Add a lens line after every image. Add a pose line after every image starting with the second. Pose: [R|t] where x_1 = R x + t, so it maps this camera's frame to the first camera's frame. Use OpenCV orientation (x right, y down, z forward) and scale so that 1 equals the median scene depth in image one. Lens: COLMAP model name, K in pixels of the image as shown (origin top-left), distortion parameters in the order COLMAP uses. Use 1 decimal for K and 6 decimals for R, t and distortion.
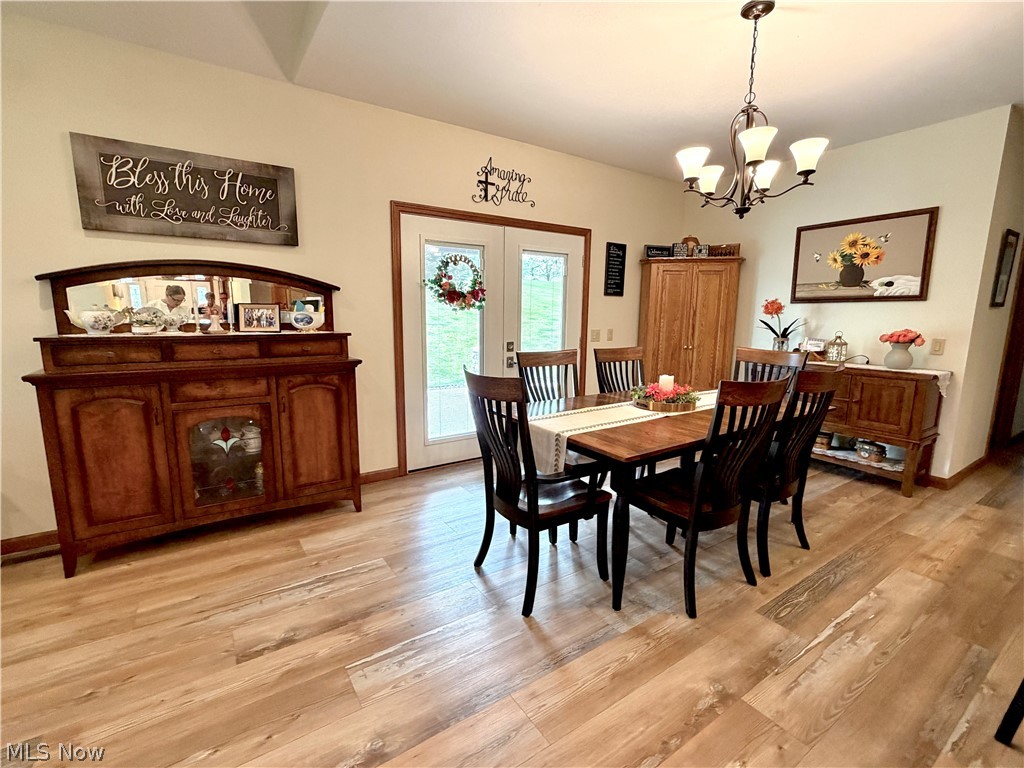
lens RADIAL K [[462.8, 0, 512.7], [0, 462.8, 387.0], [0, 0, 1]] dist [0.000221, -0.000168]
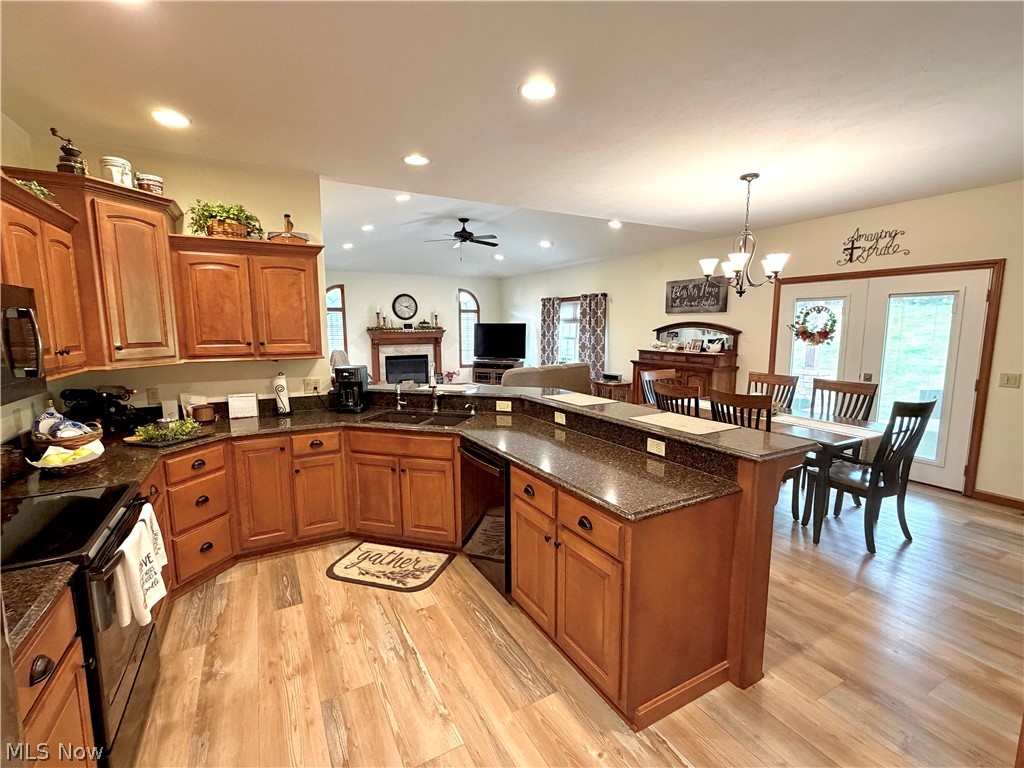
lens RADIAL K [[462.8, 0, 510.9], [0, 462.8, 387.3], [0, 0, 1]] dist [0.000221, -0.000168]
pose [[-0.097091, 0.123648, -0.987565, 1.710144], [-0.159459, 0.977502, 0.138065, -0.111023], [0.982418, 0.170881, -0.075190, 0.284236]]
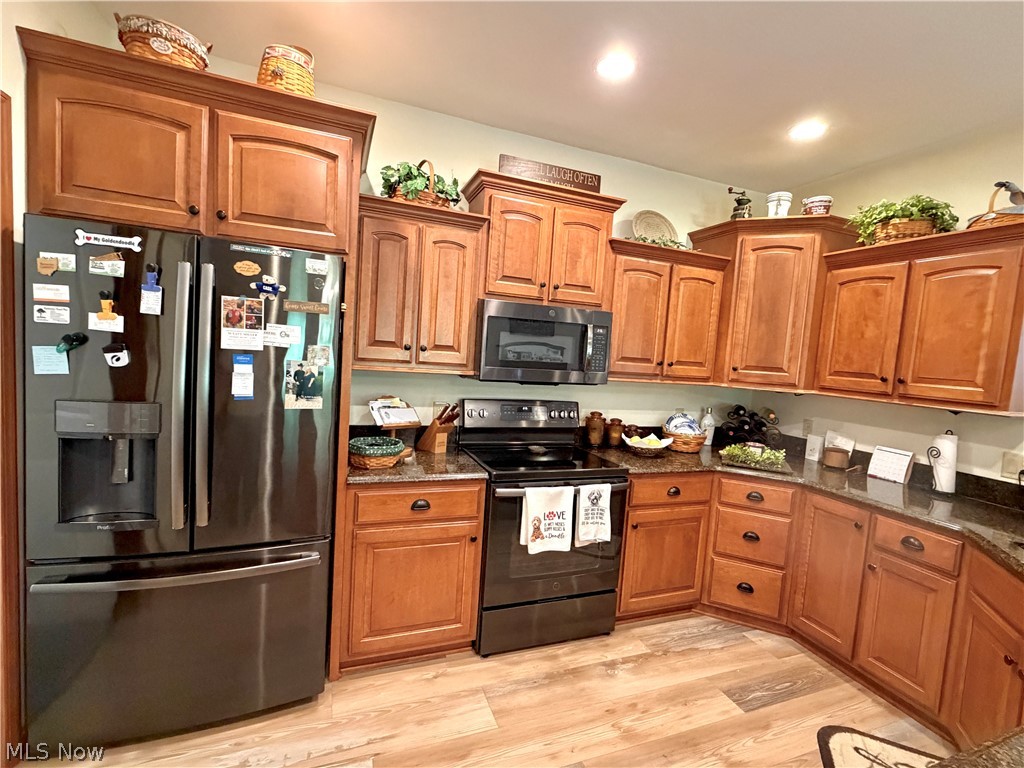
lens RADIAL K [[462.8, 0, 510.3], [0, 462.8, 386.8], [0, 0, 1]] dist [0.000221, -0.000168]
pose [[-0.969518, -0.092066, 0.227064, 1.148314], [-0.036373, 0.970533, 0.238209, -0.118926], [-0.242304, 0.222689, -0.944298, 0.498508]]
